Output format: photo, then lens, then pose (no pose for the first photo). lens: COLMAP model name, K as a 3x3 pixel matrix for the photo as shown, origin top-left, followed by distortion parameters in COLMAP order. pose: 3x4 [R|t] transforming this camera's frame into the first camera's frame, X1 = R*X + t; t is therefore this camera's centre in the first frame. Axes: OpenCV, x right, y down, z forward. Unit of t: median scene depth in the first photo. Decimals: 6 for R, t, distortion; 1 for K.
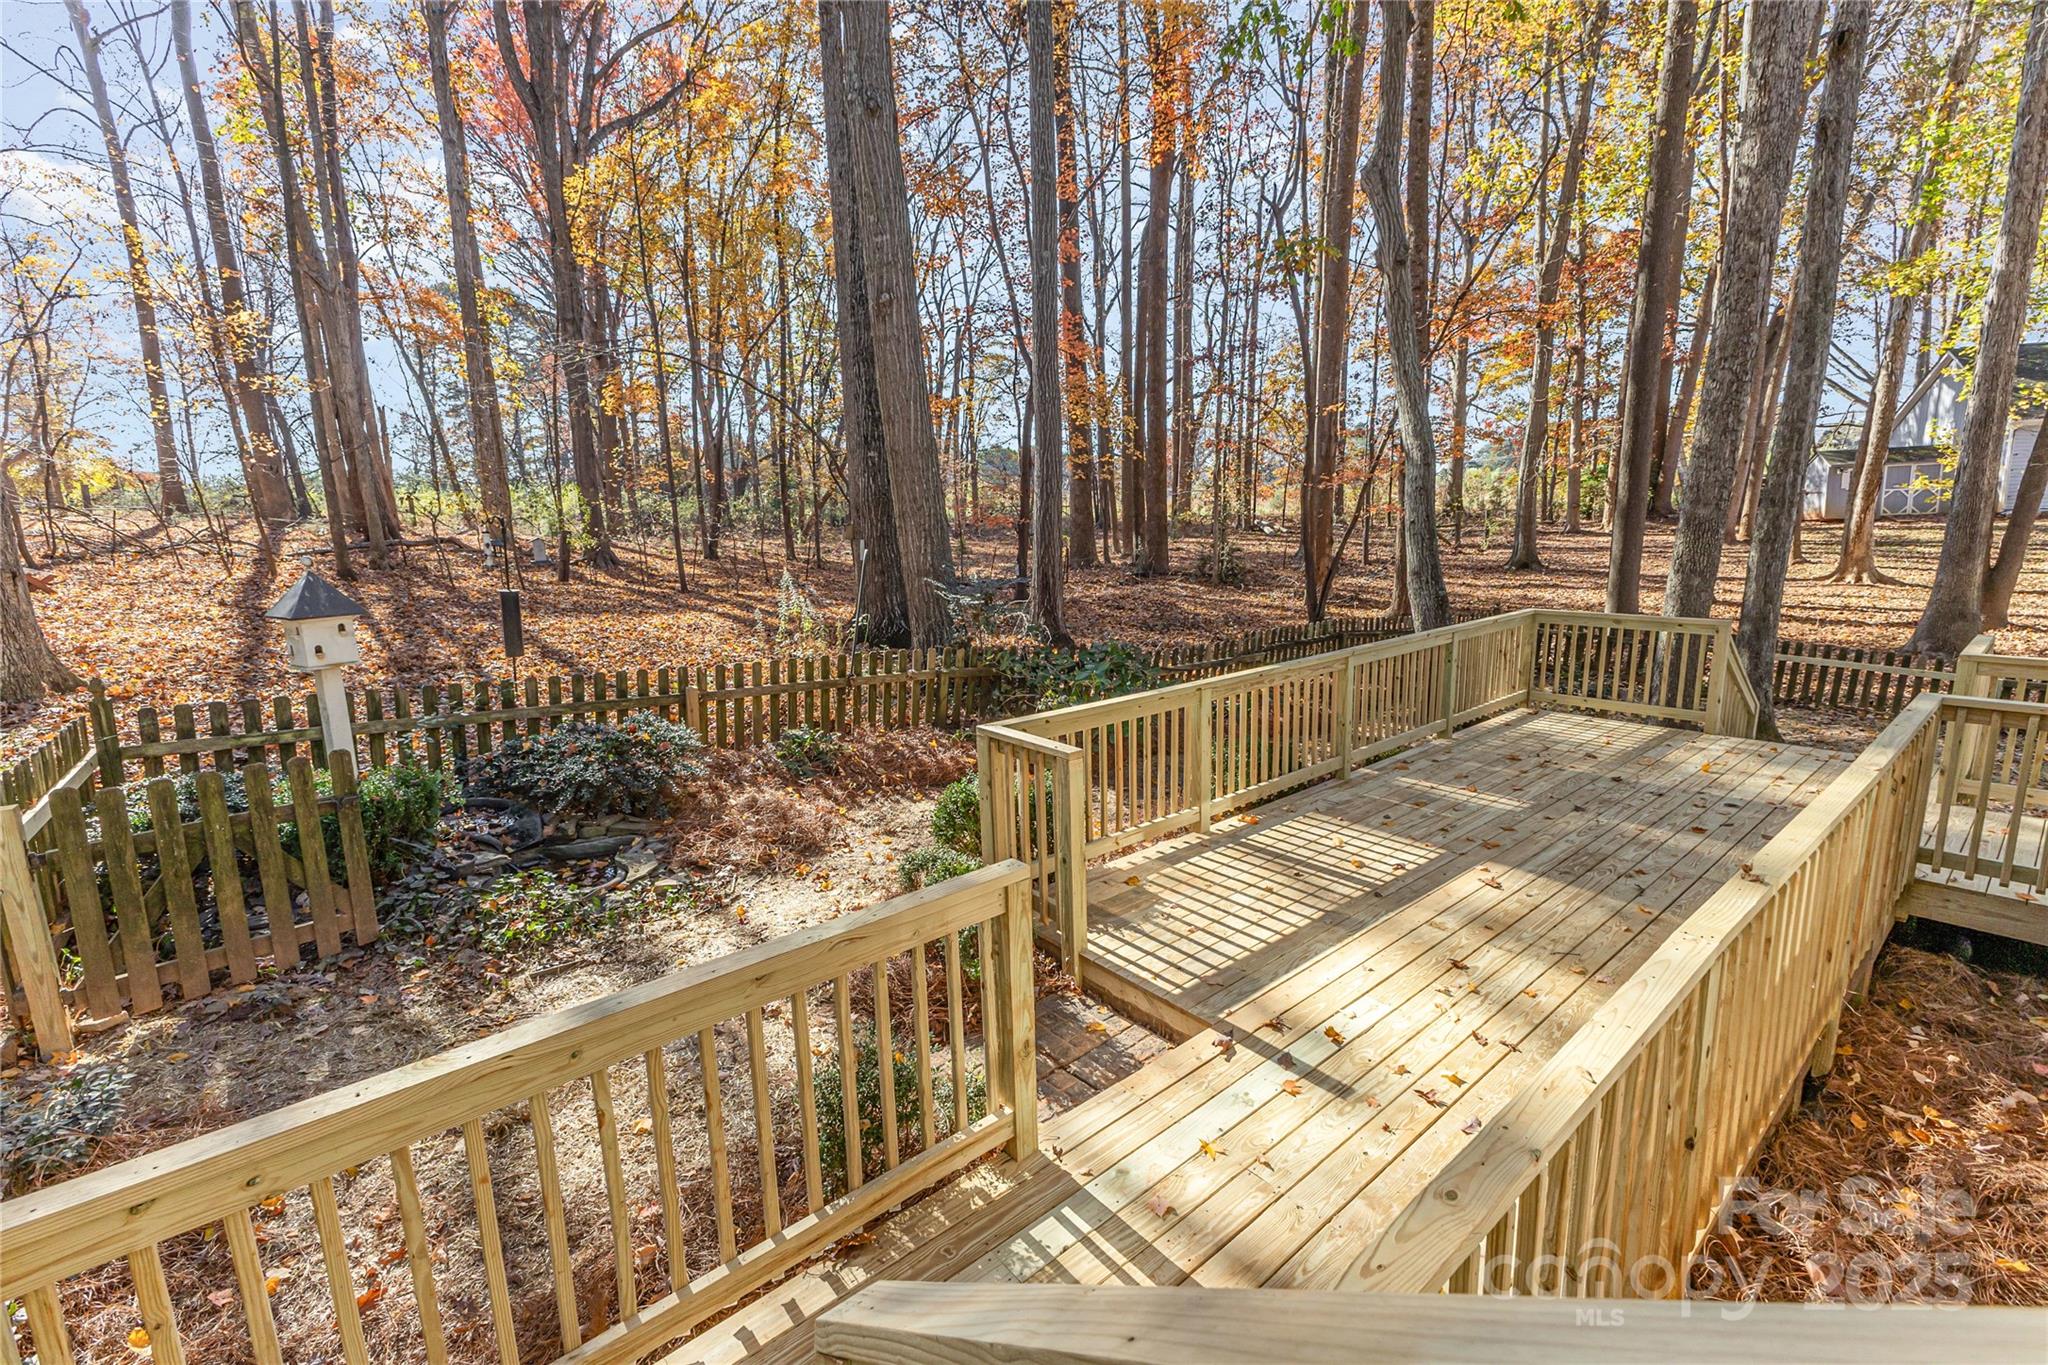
lens RADIAL K [[883.8, 0, 1031.5], [0, 883.8, 675.3], [0, 0, 1]] dist [0.005461, -0.003490]
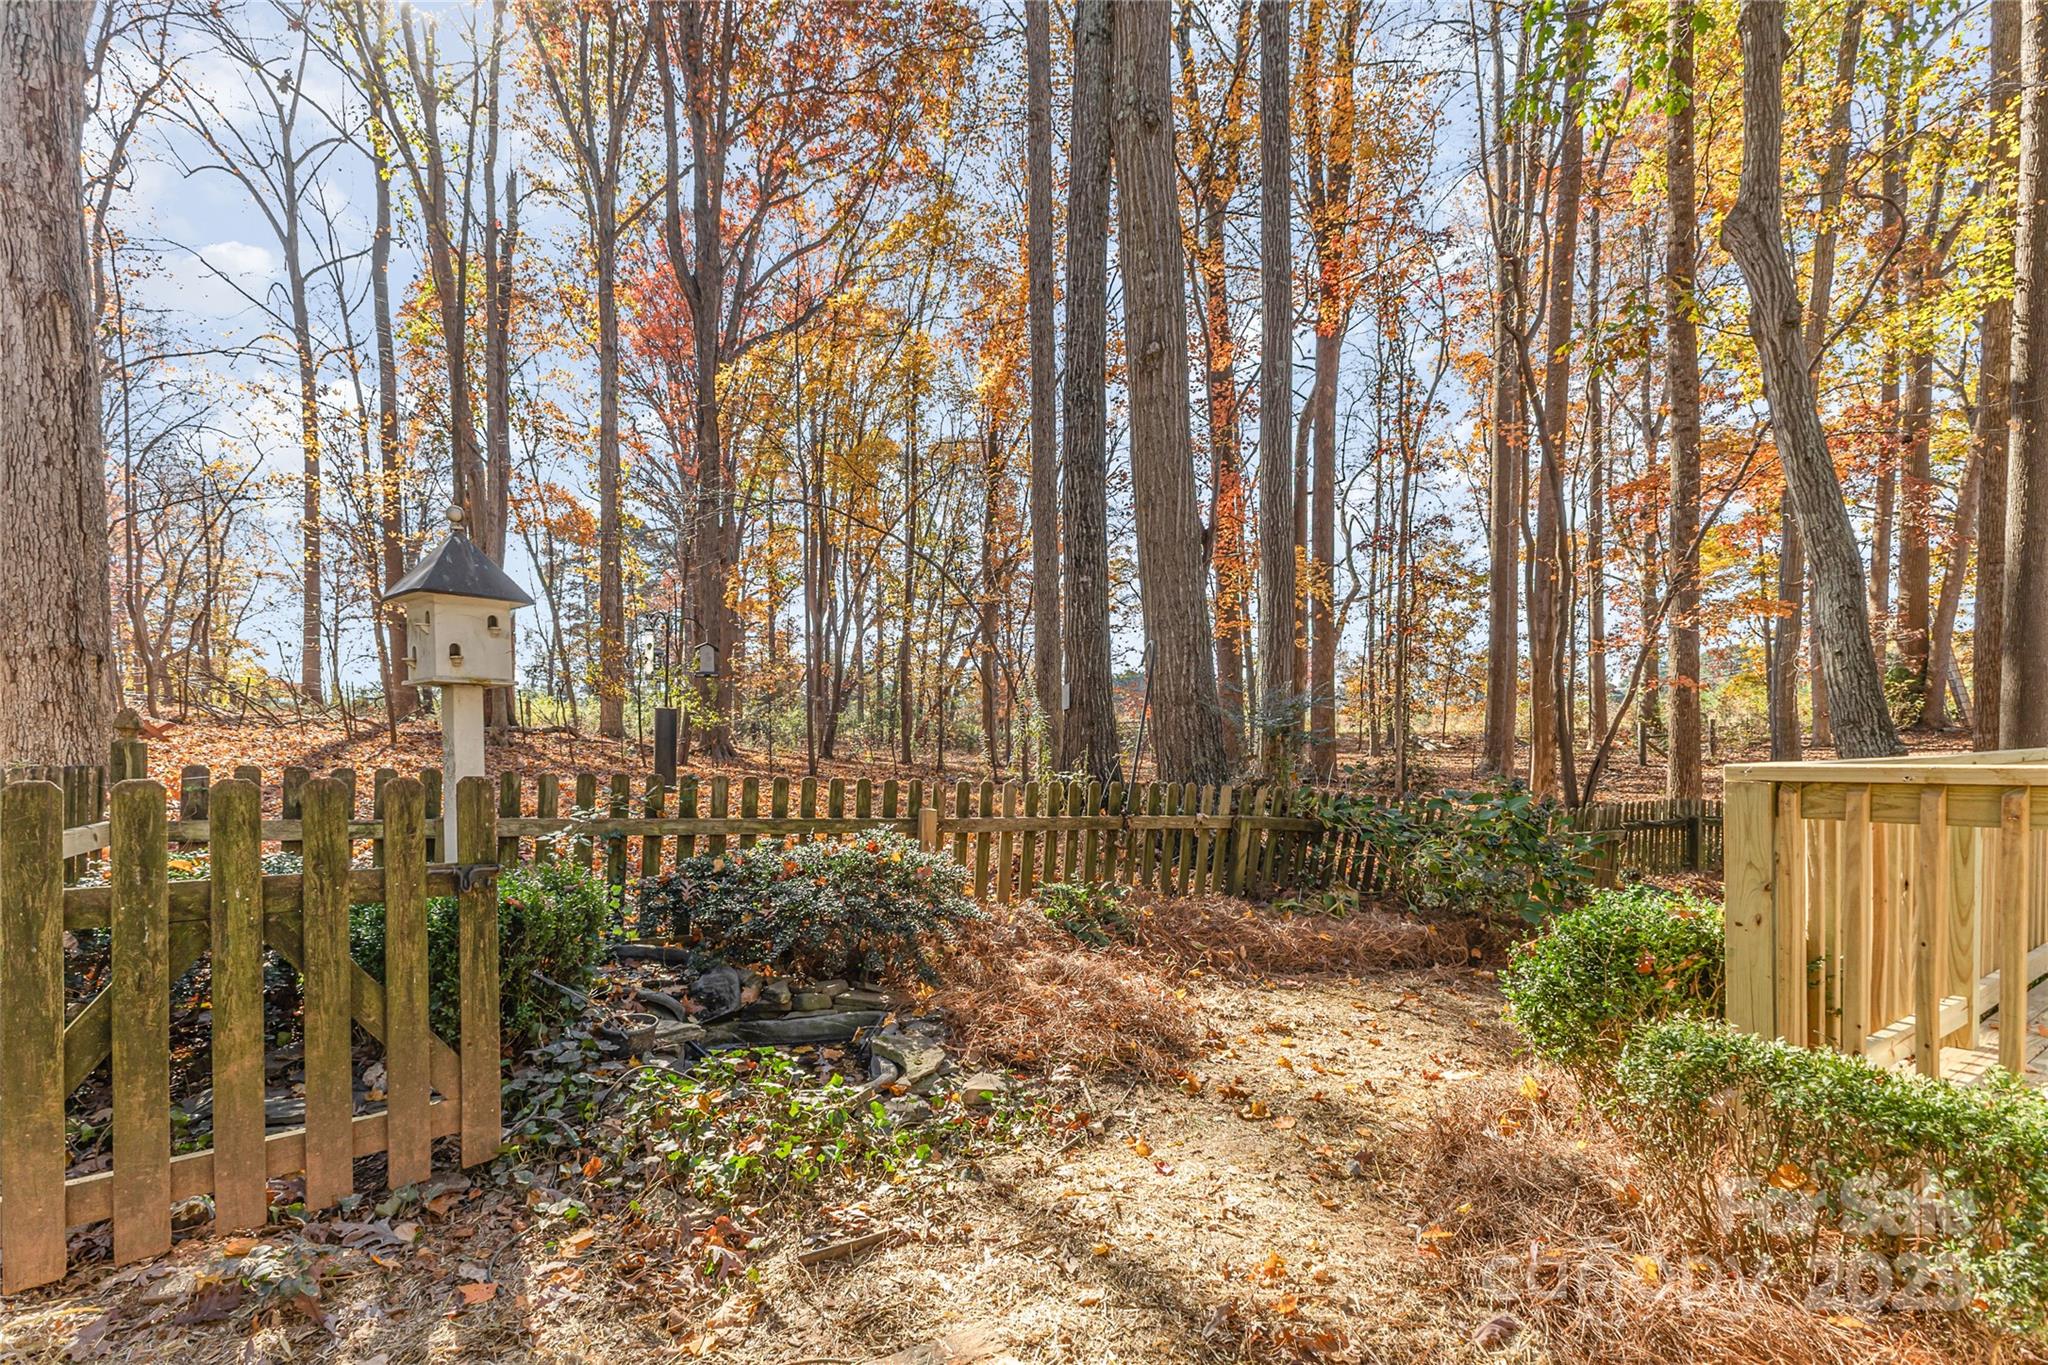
lens RADIAL K [[883.8, 0, 980.1], [0, 883.8, 788.3], [0, 0, 1]] dist [0.005461, -0.003490]
pose [[0.993051, 0.015359, -0.116682, -0.337790], [-0.033188, 0.987756, -0.152438, 0.130264], [0.112912, 0.155251, 0.981401, 0.414078]]
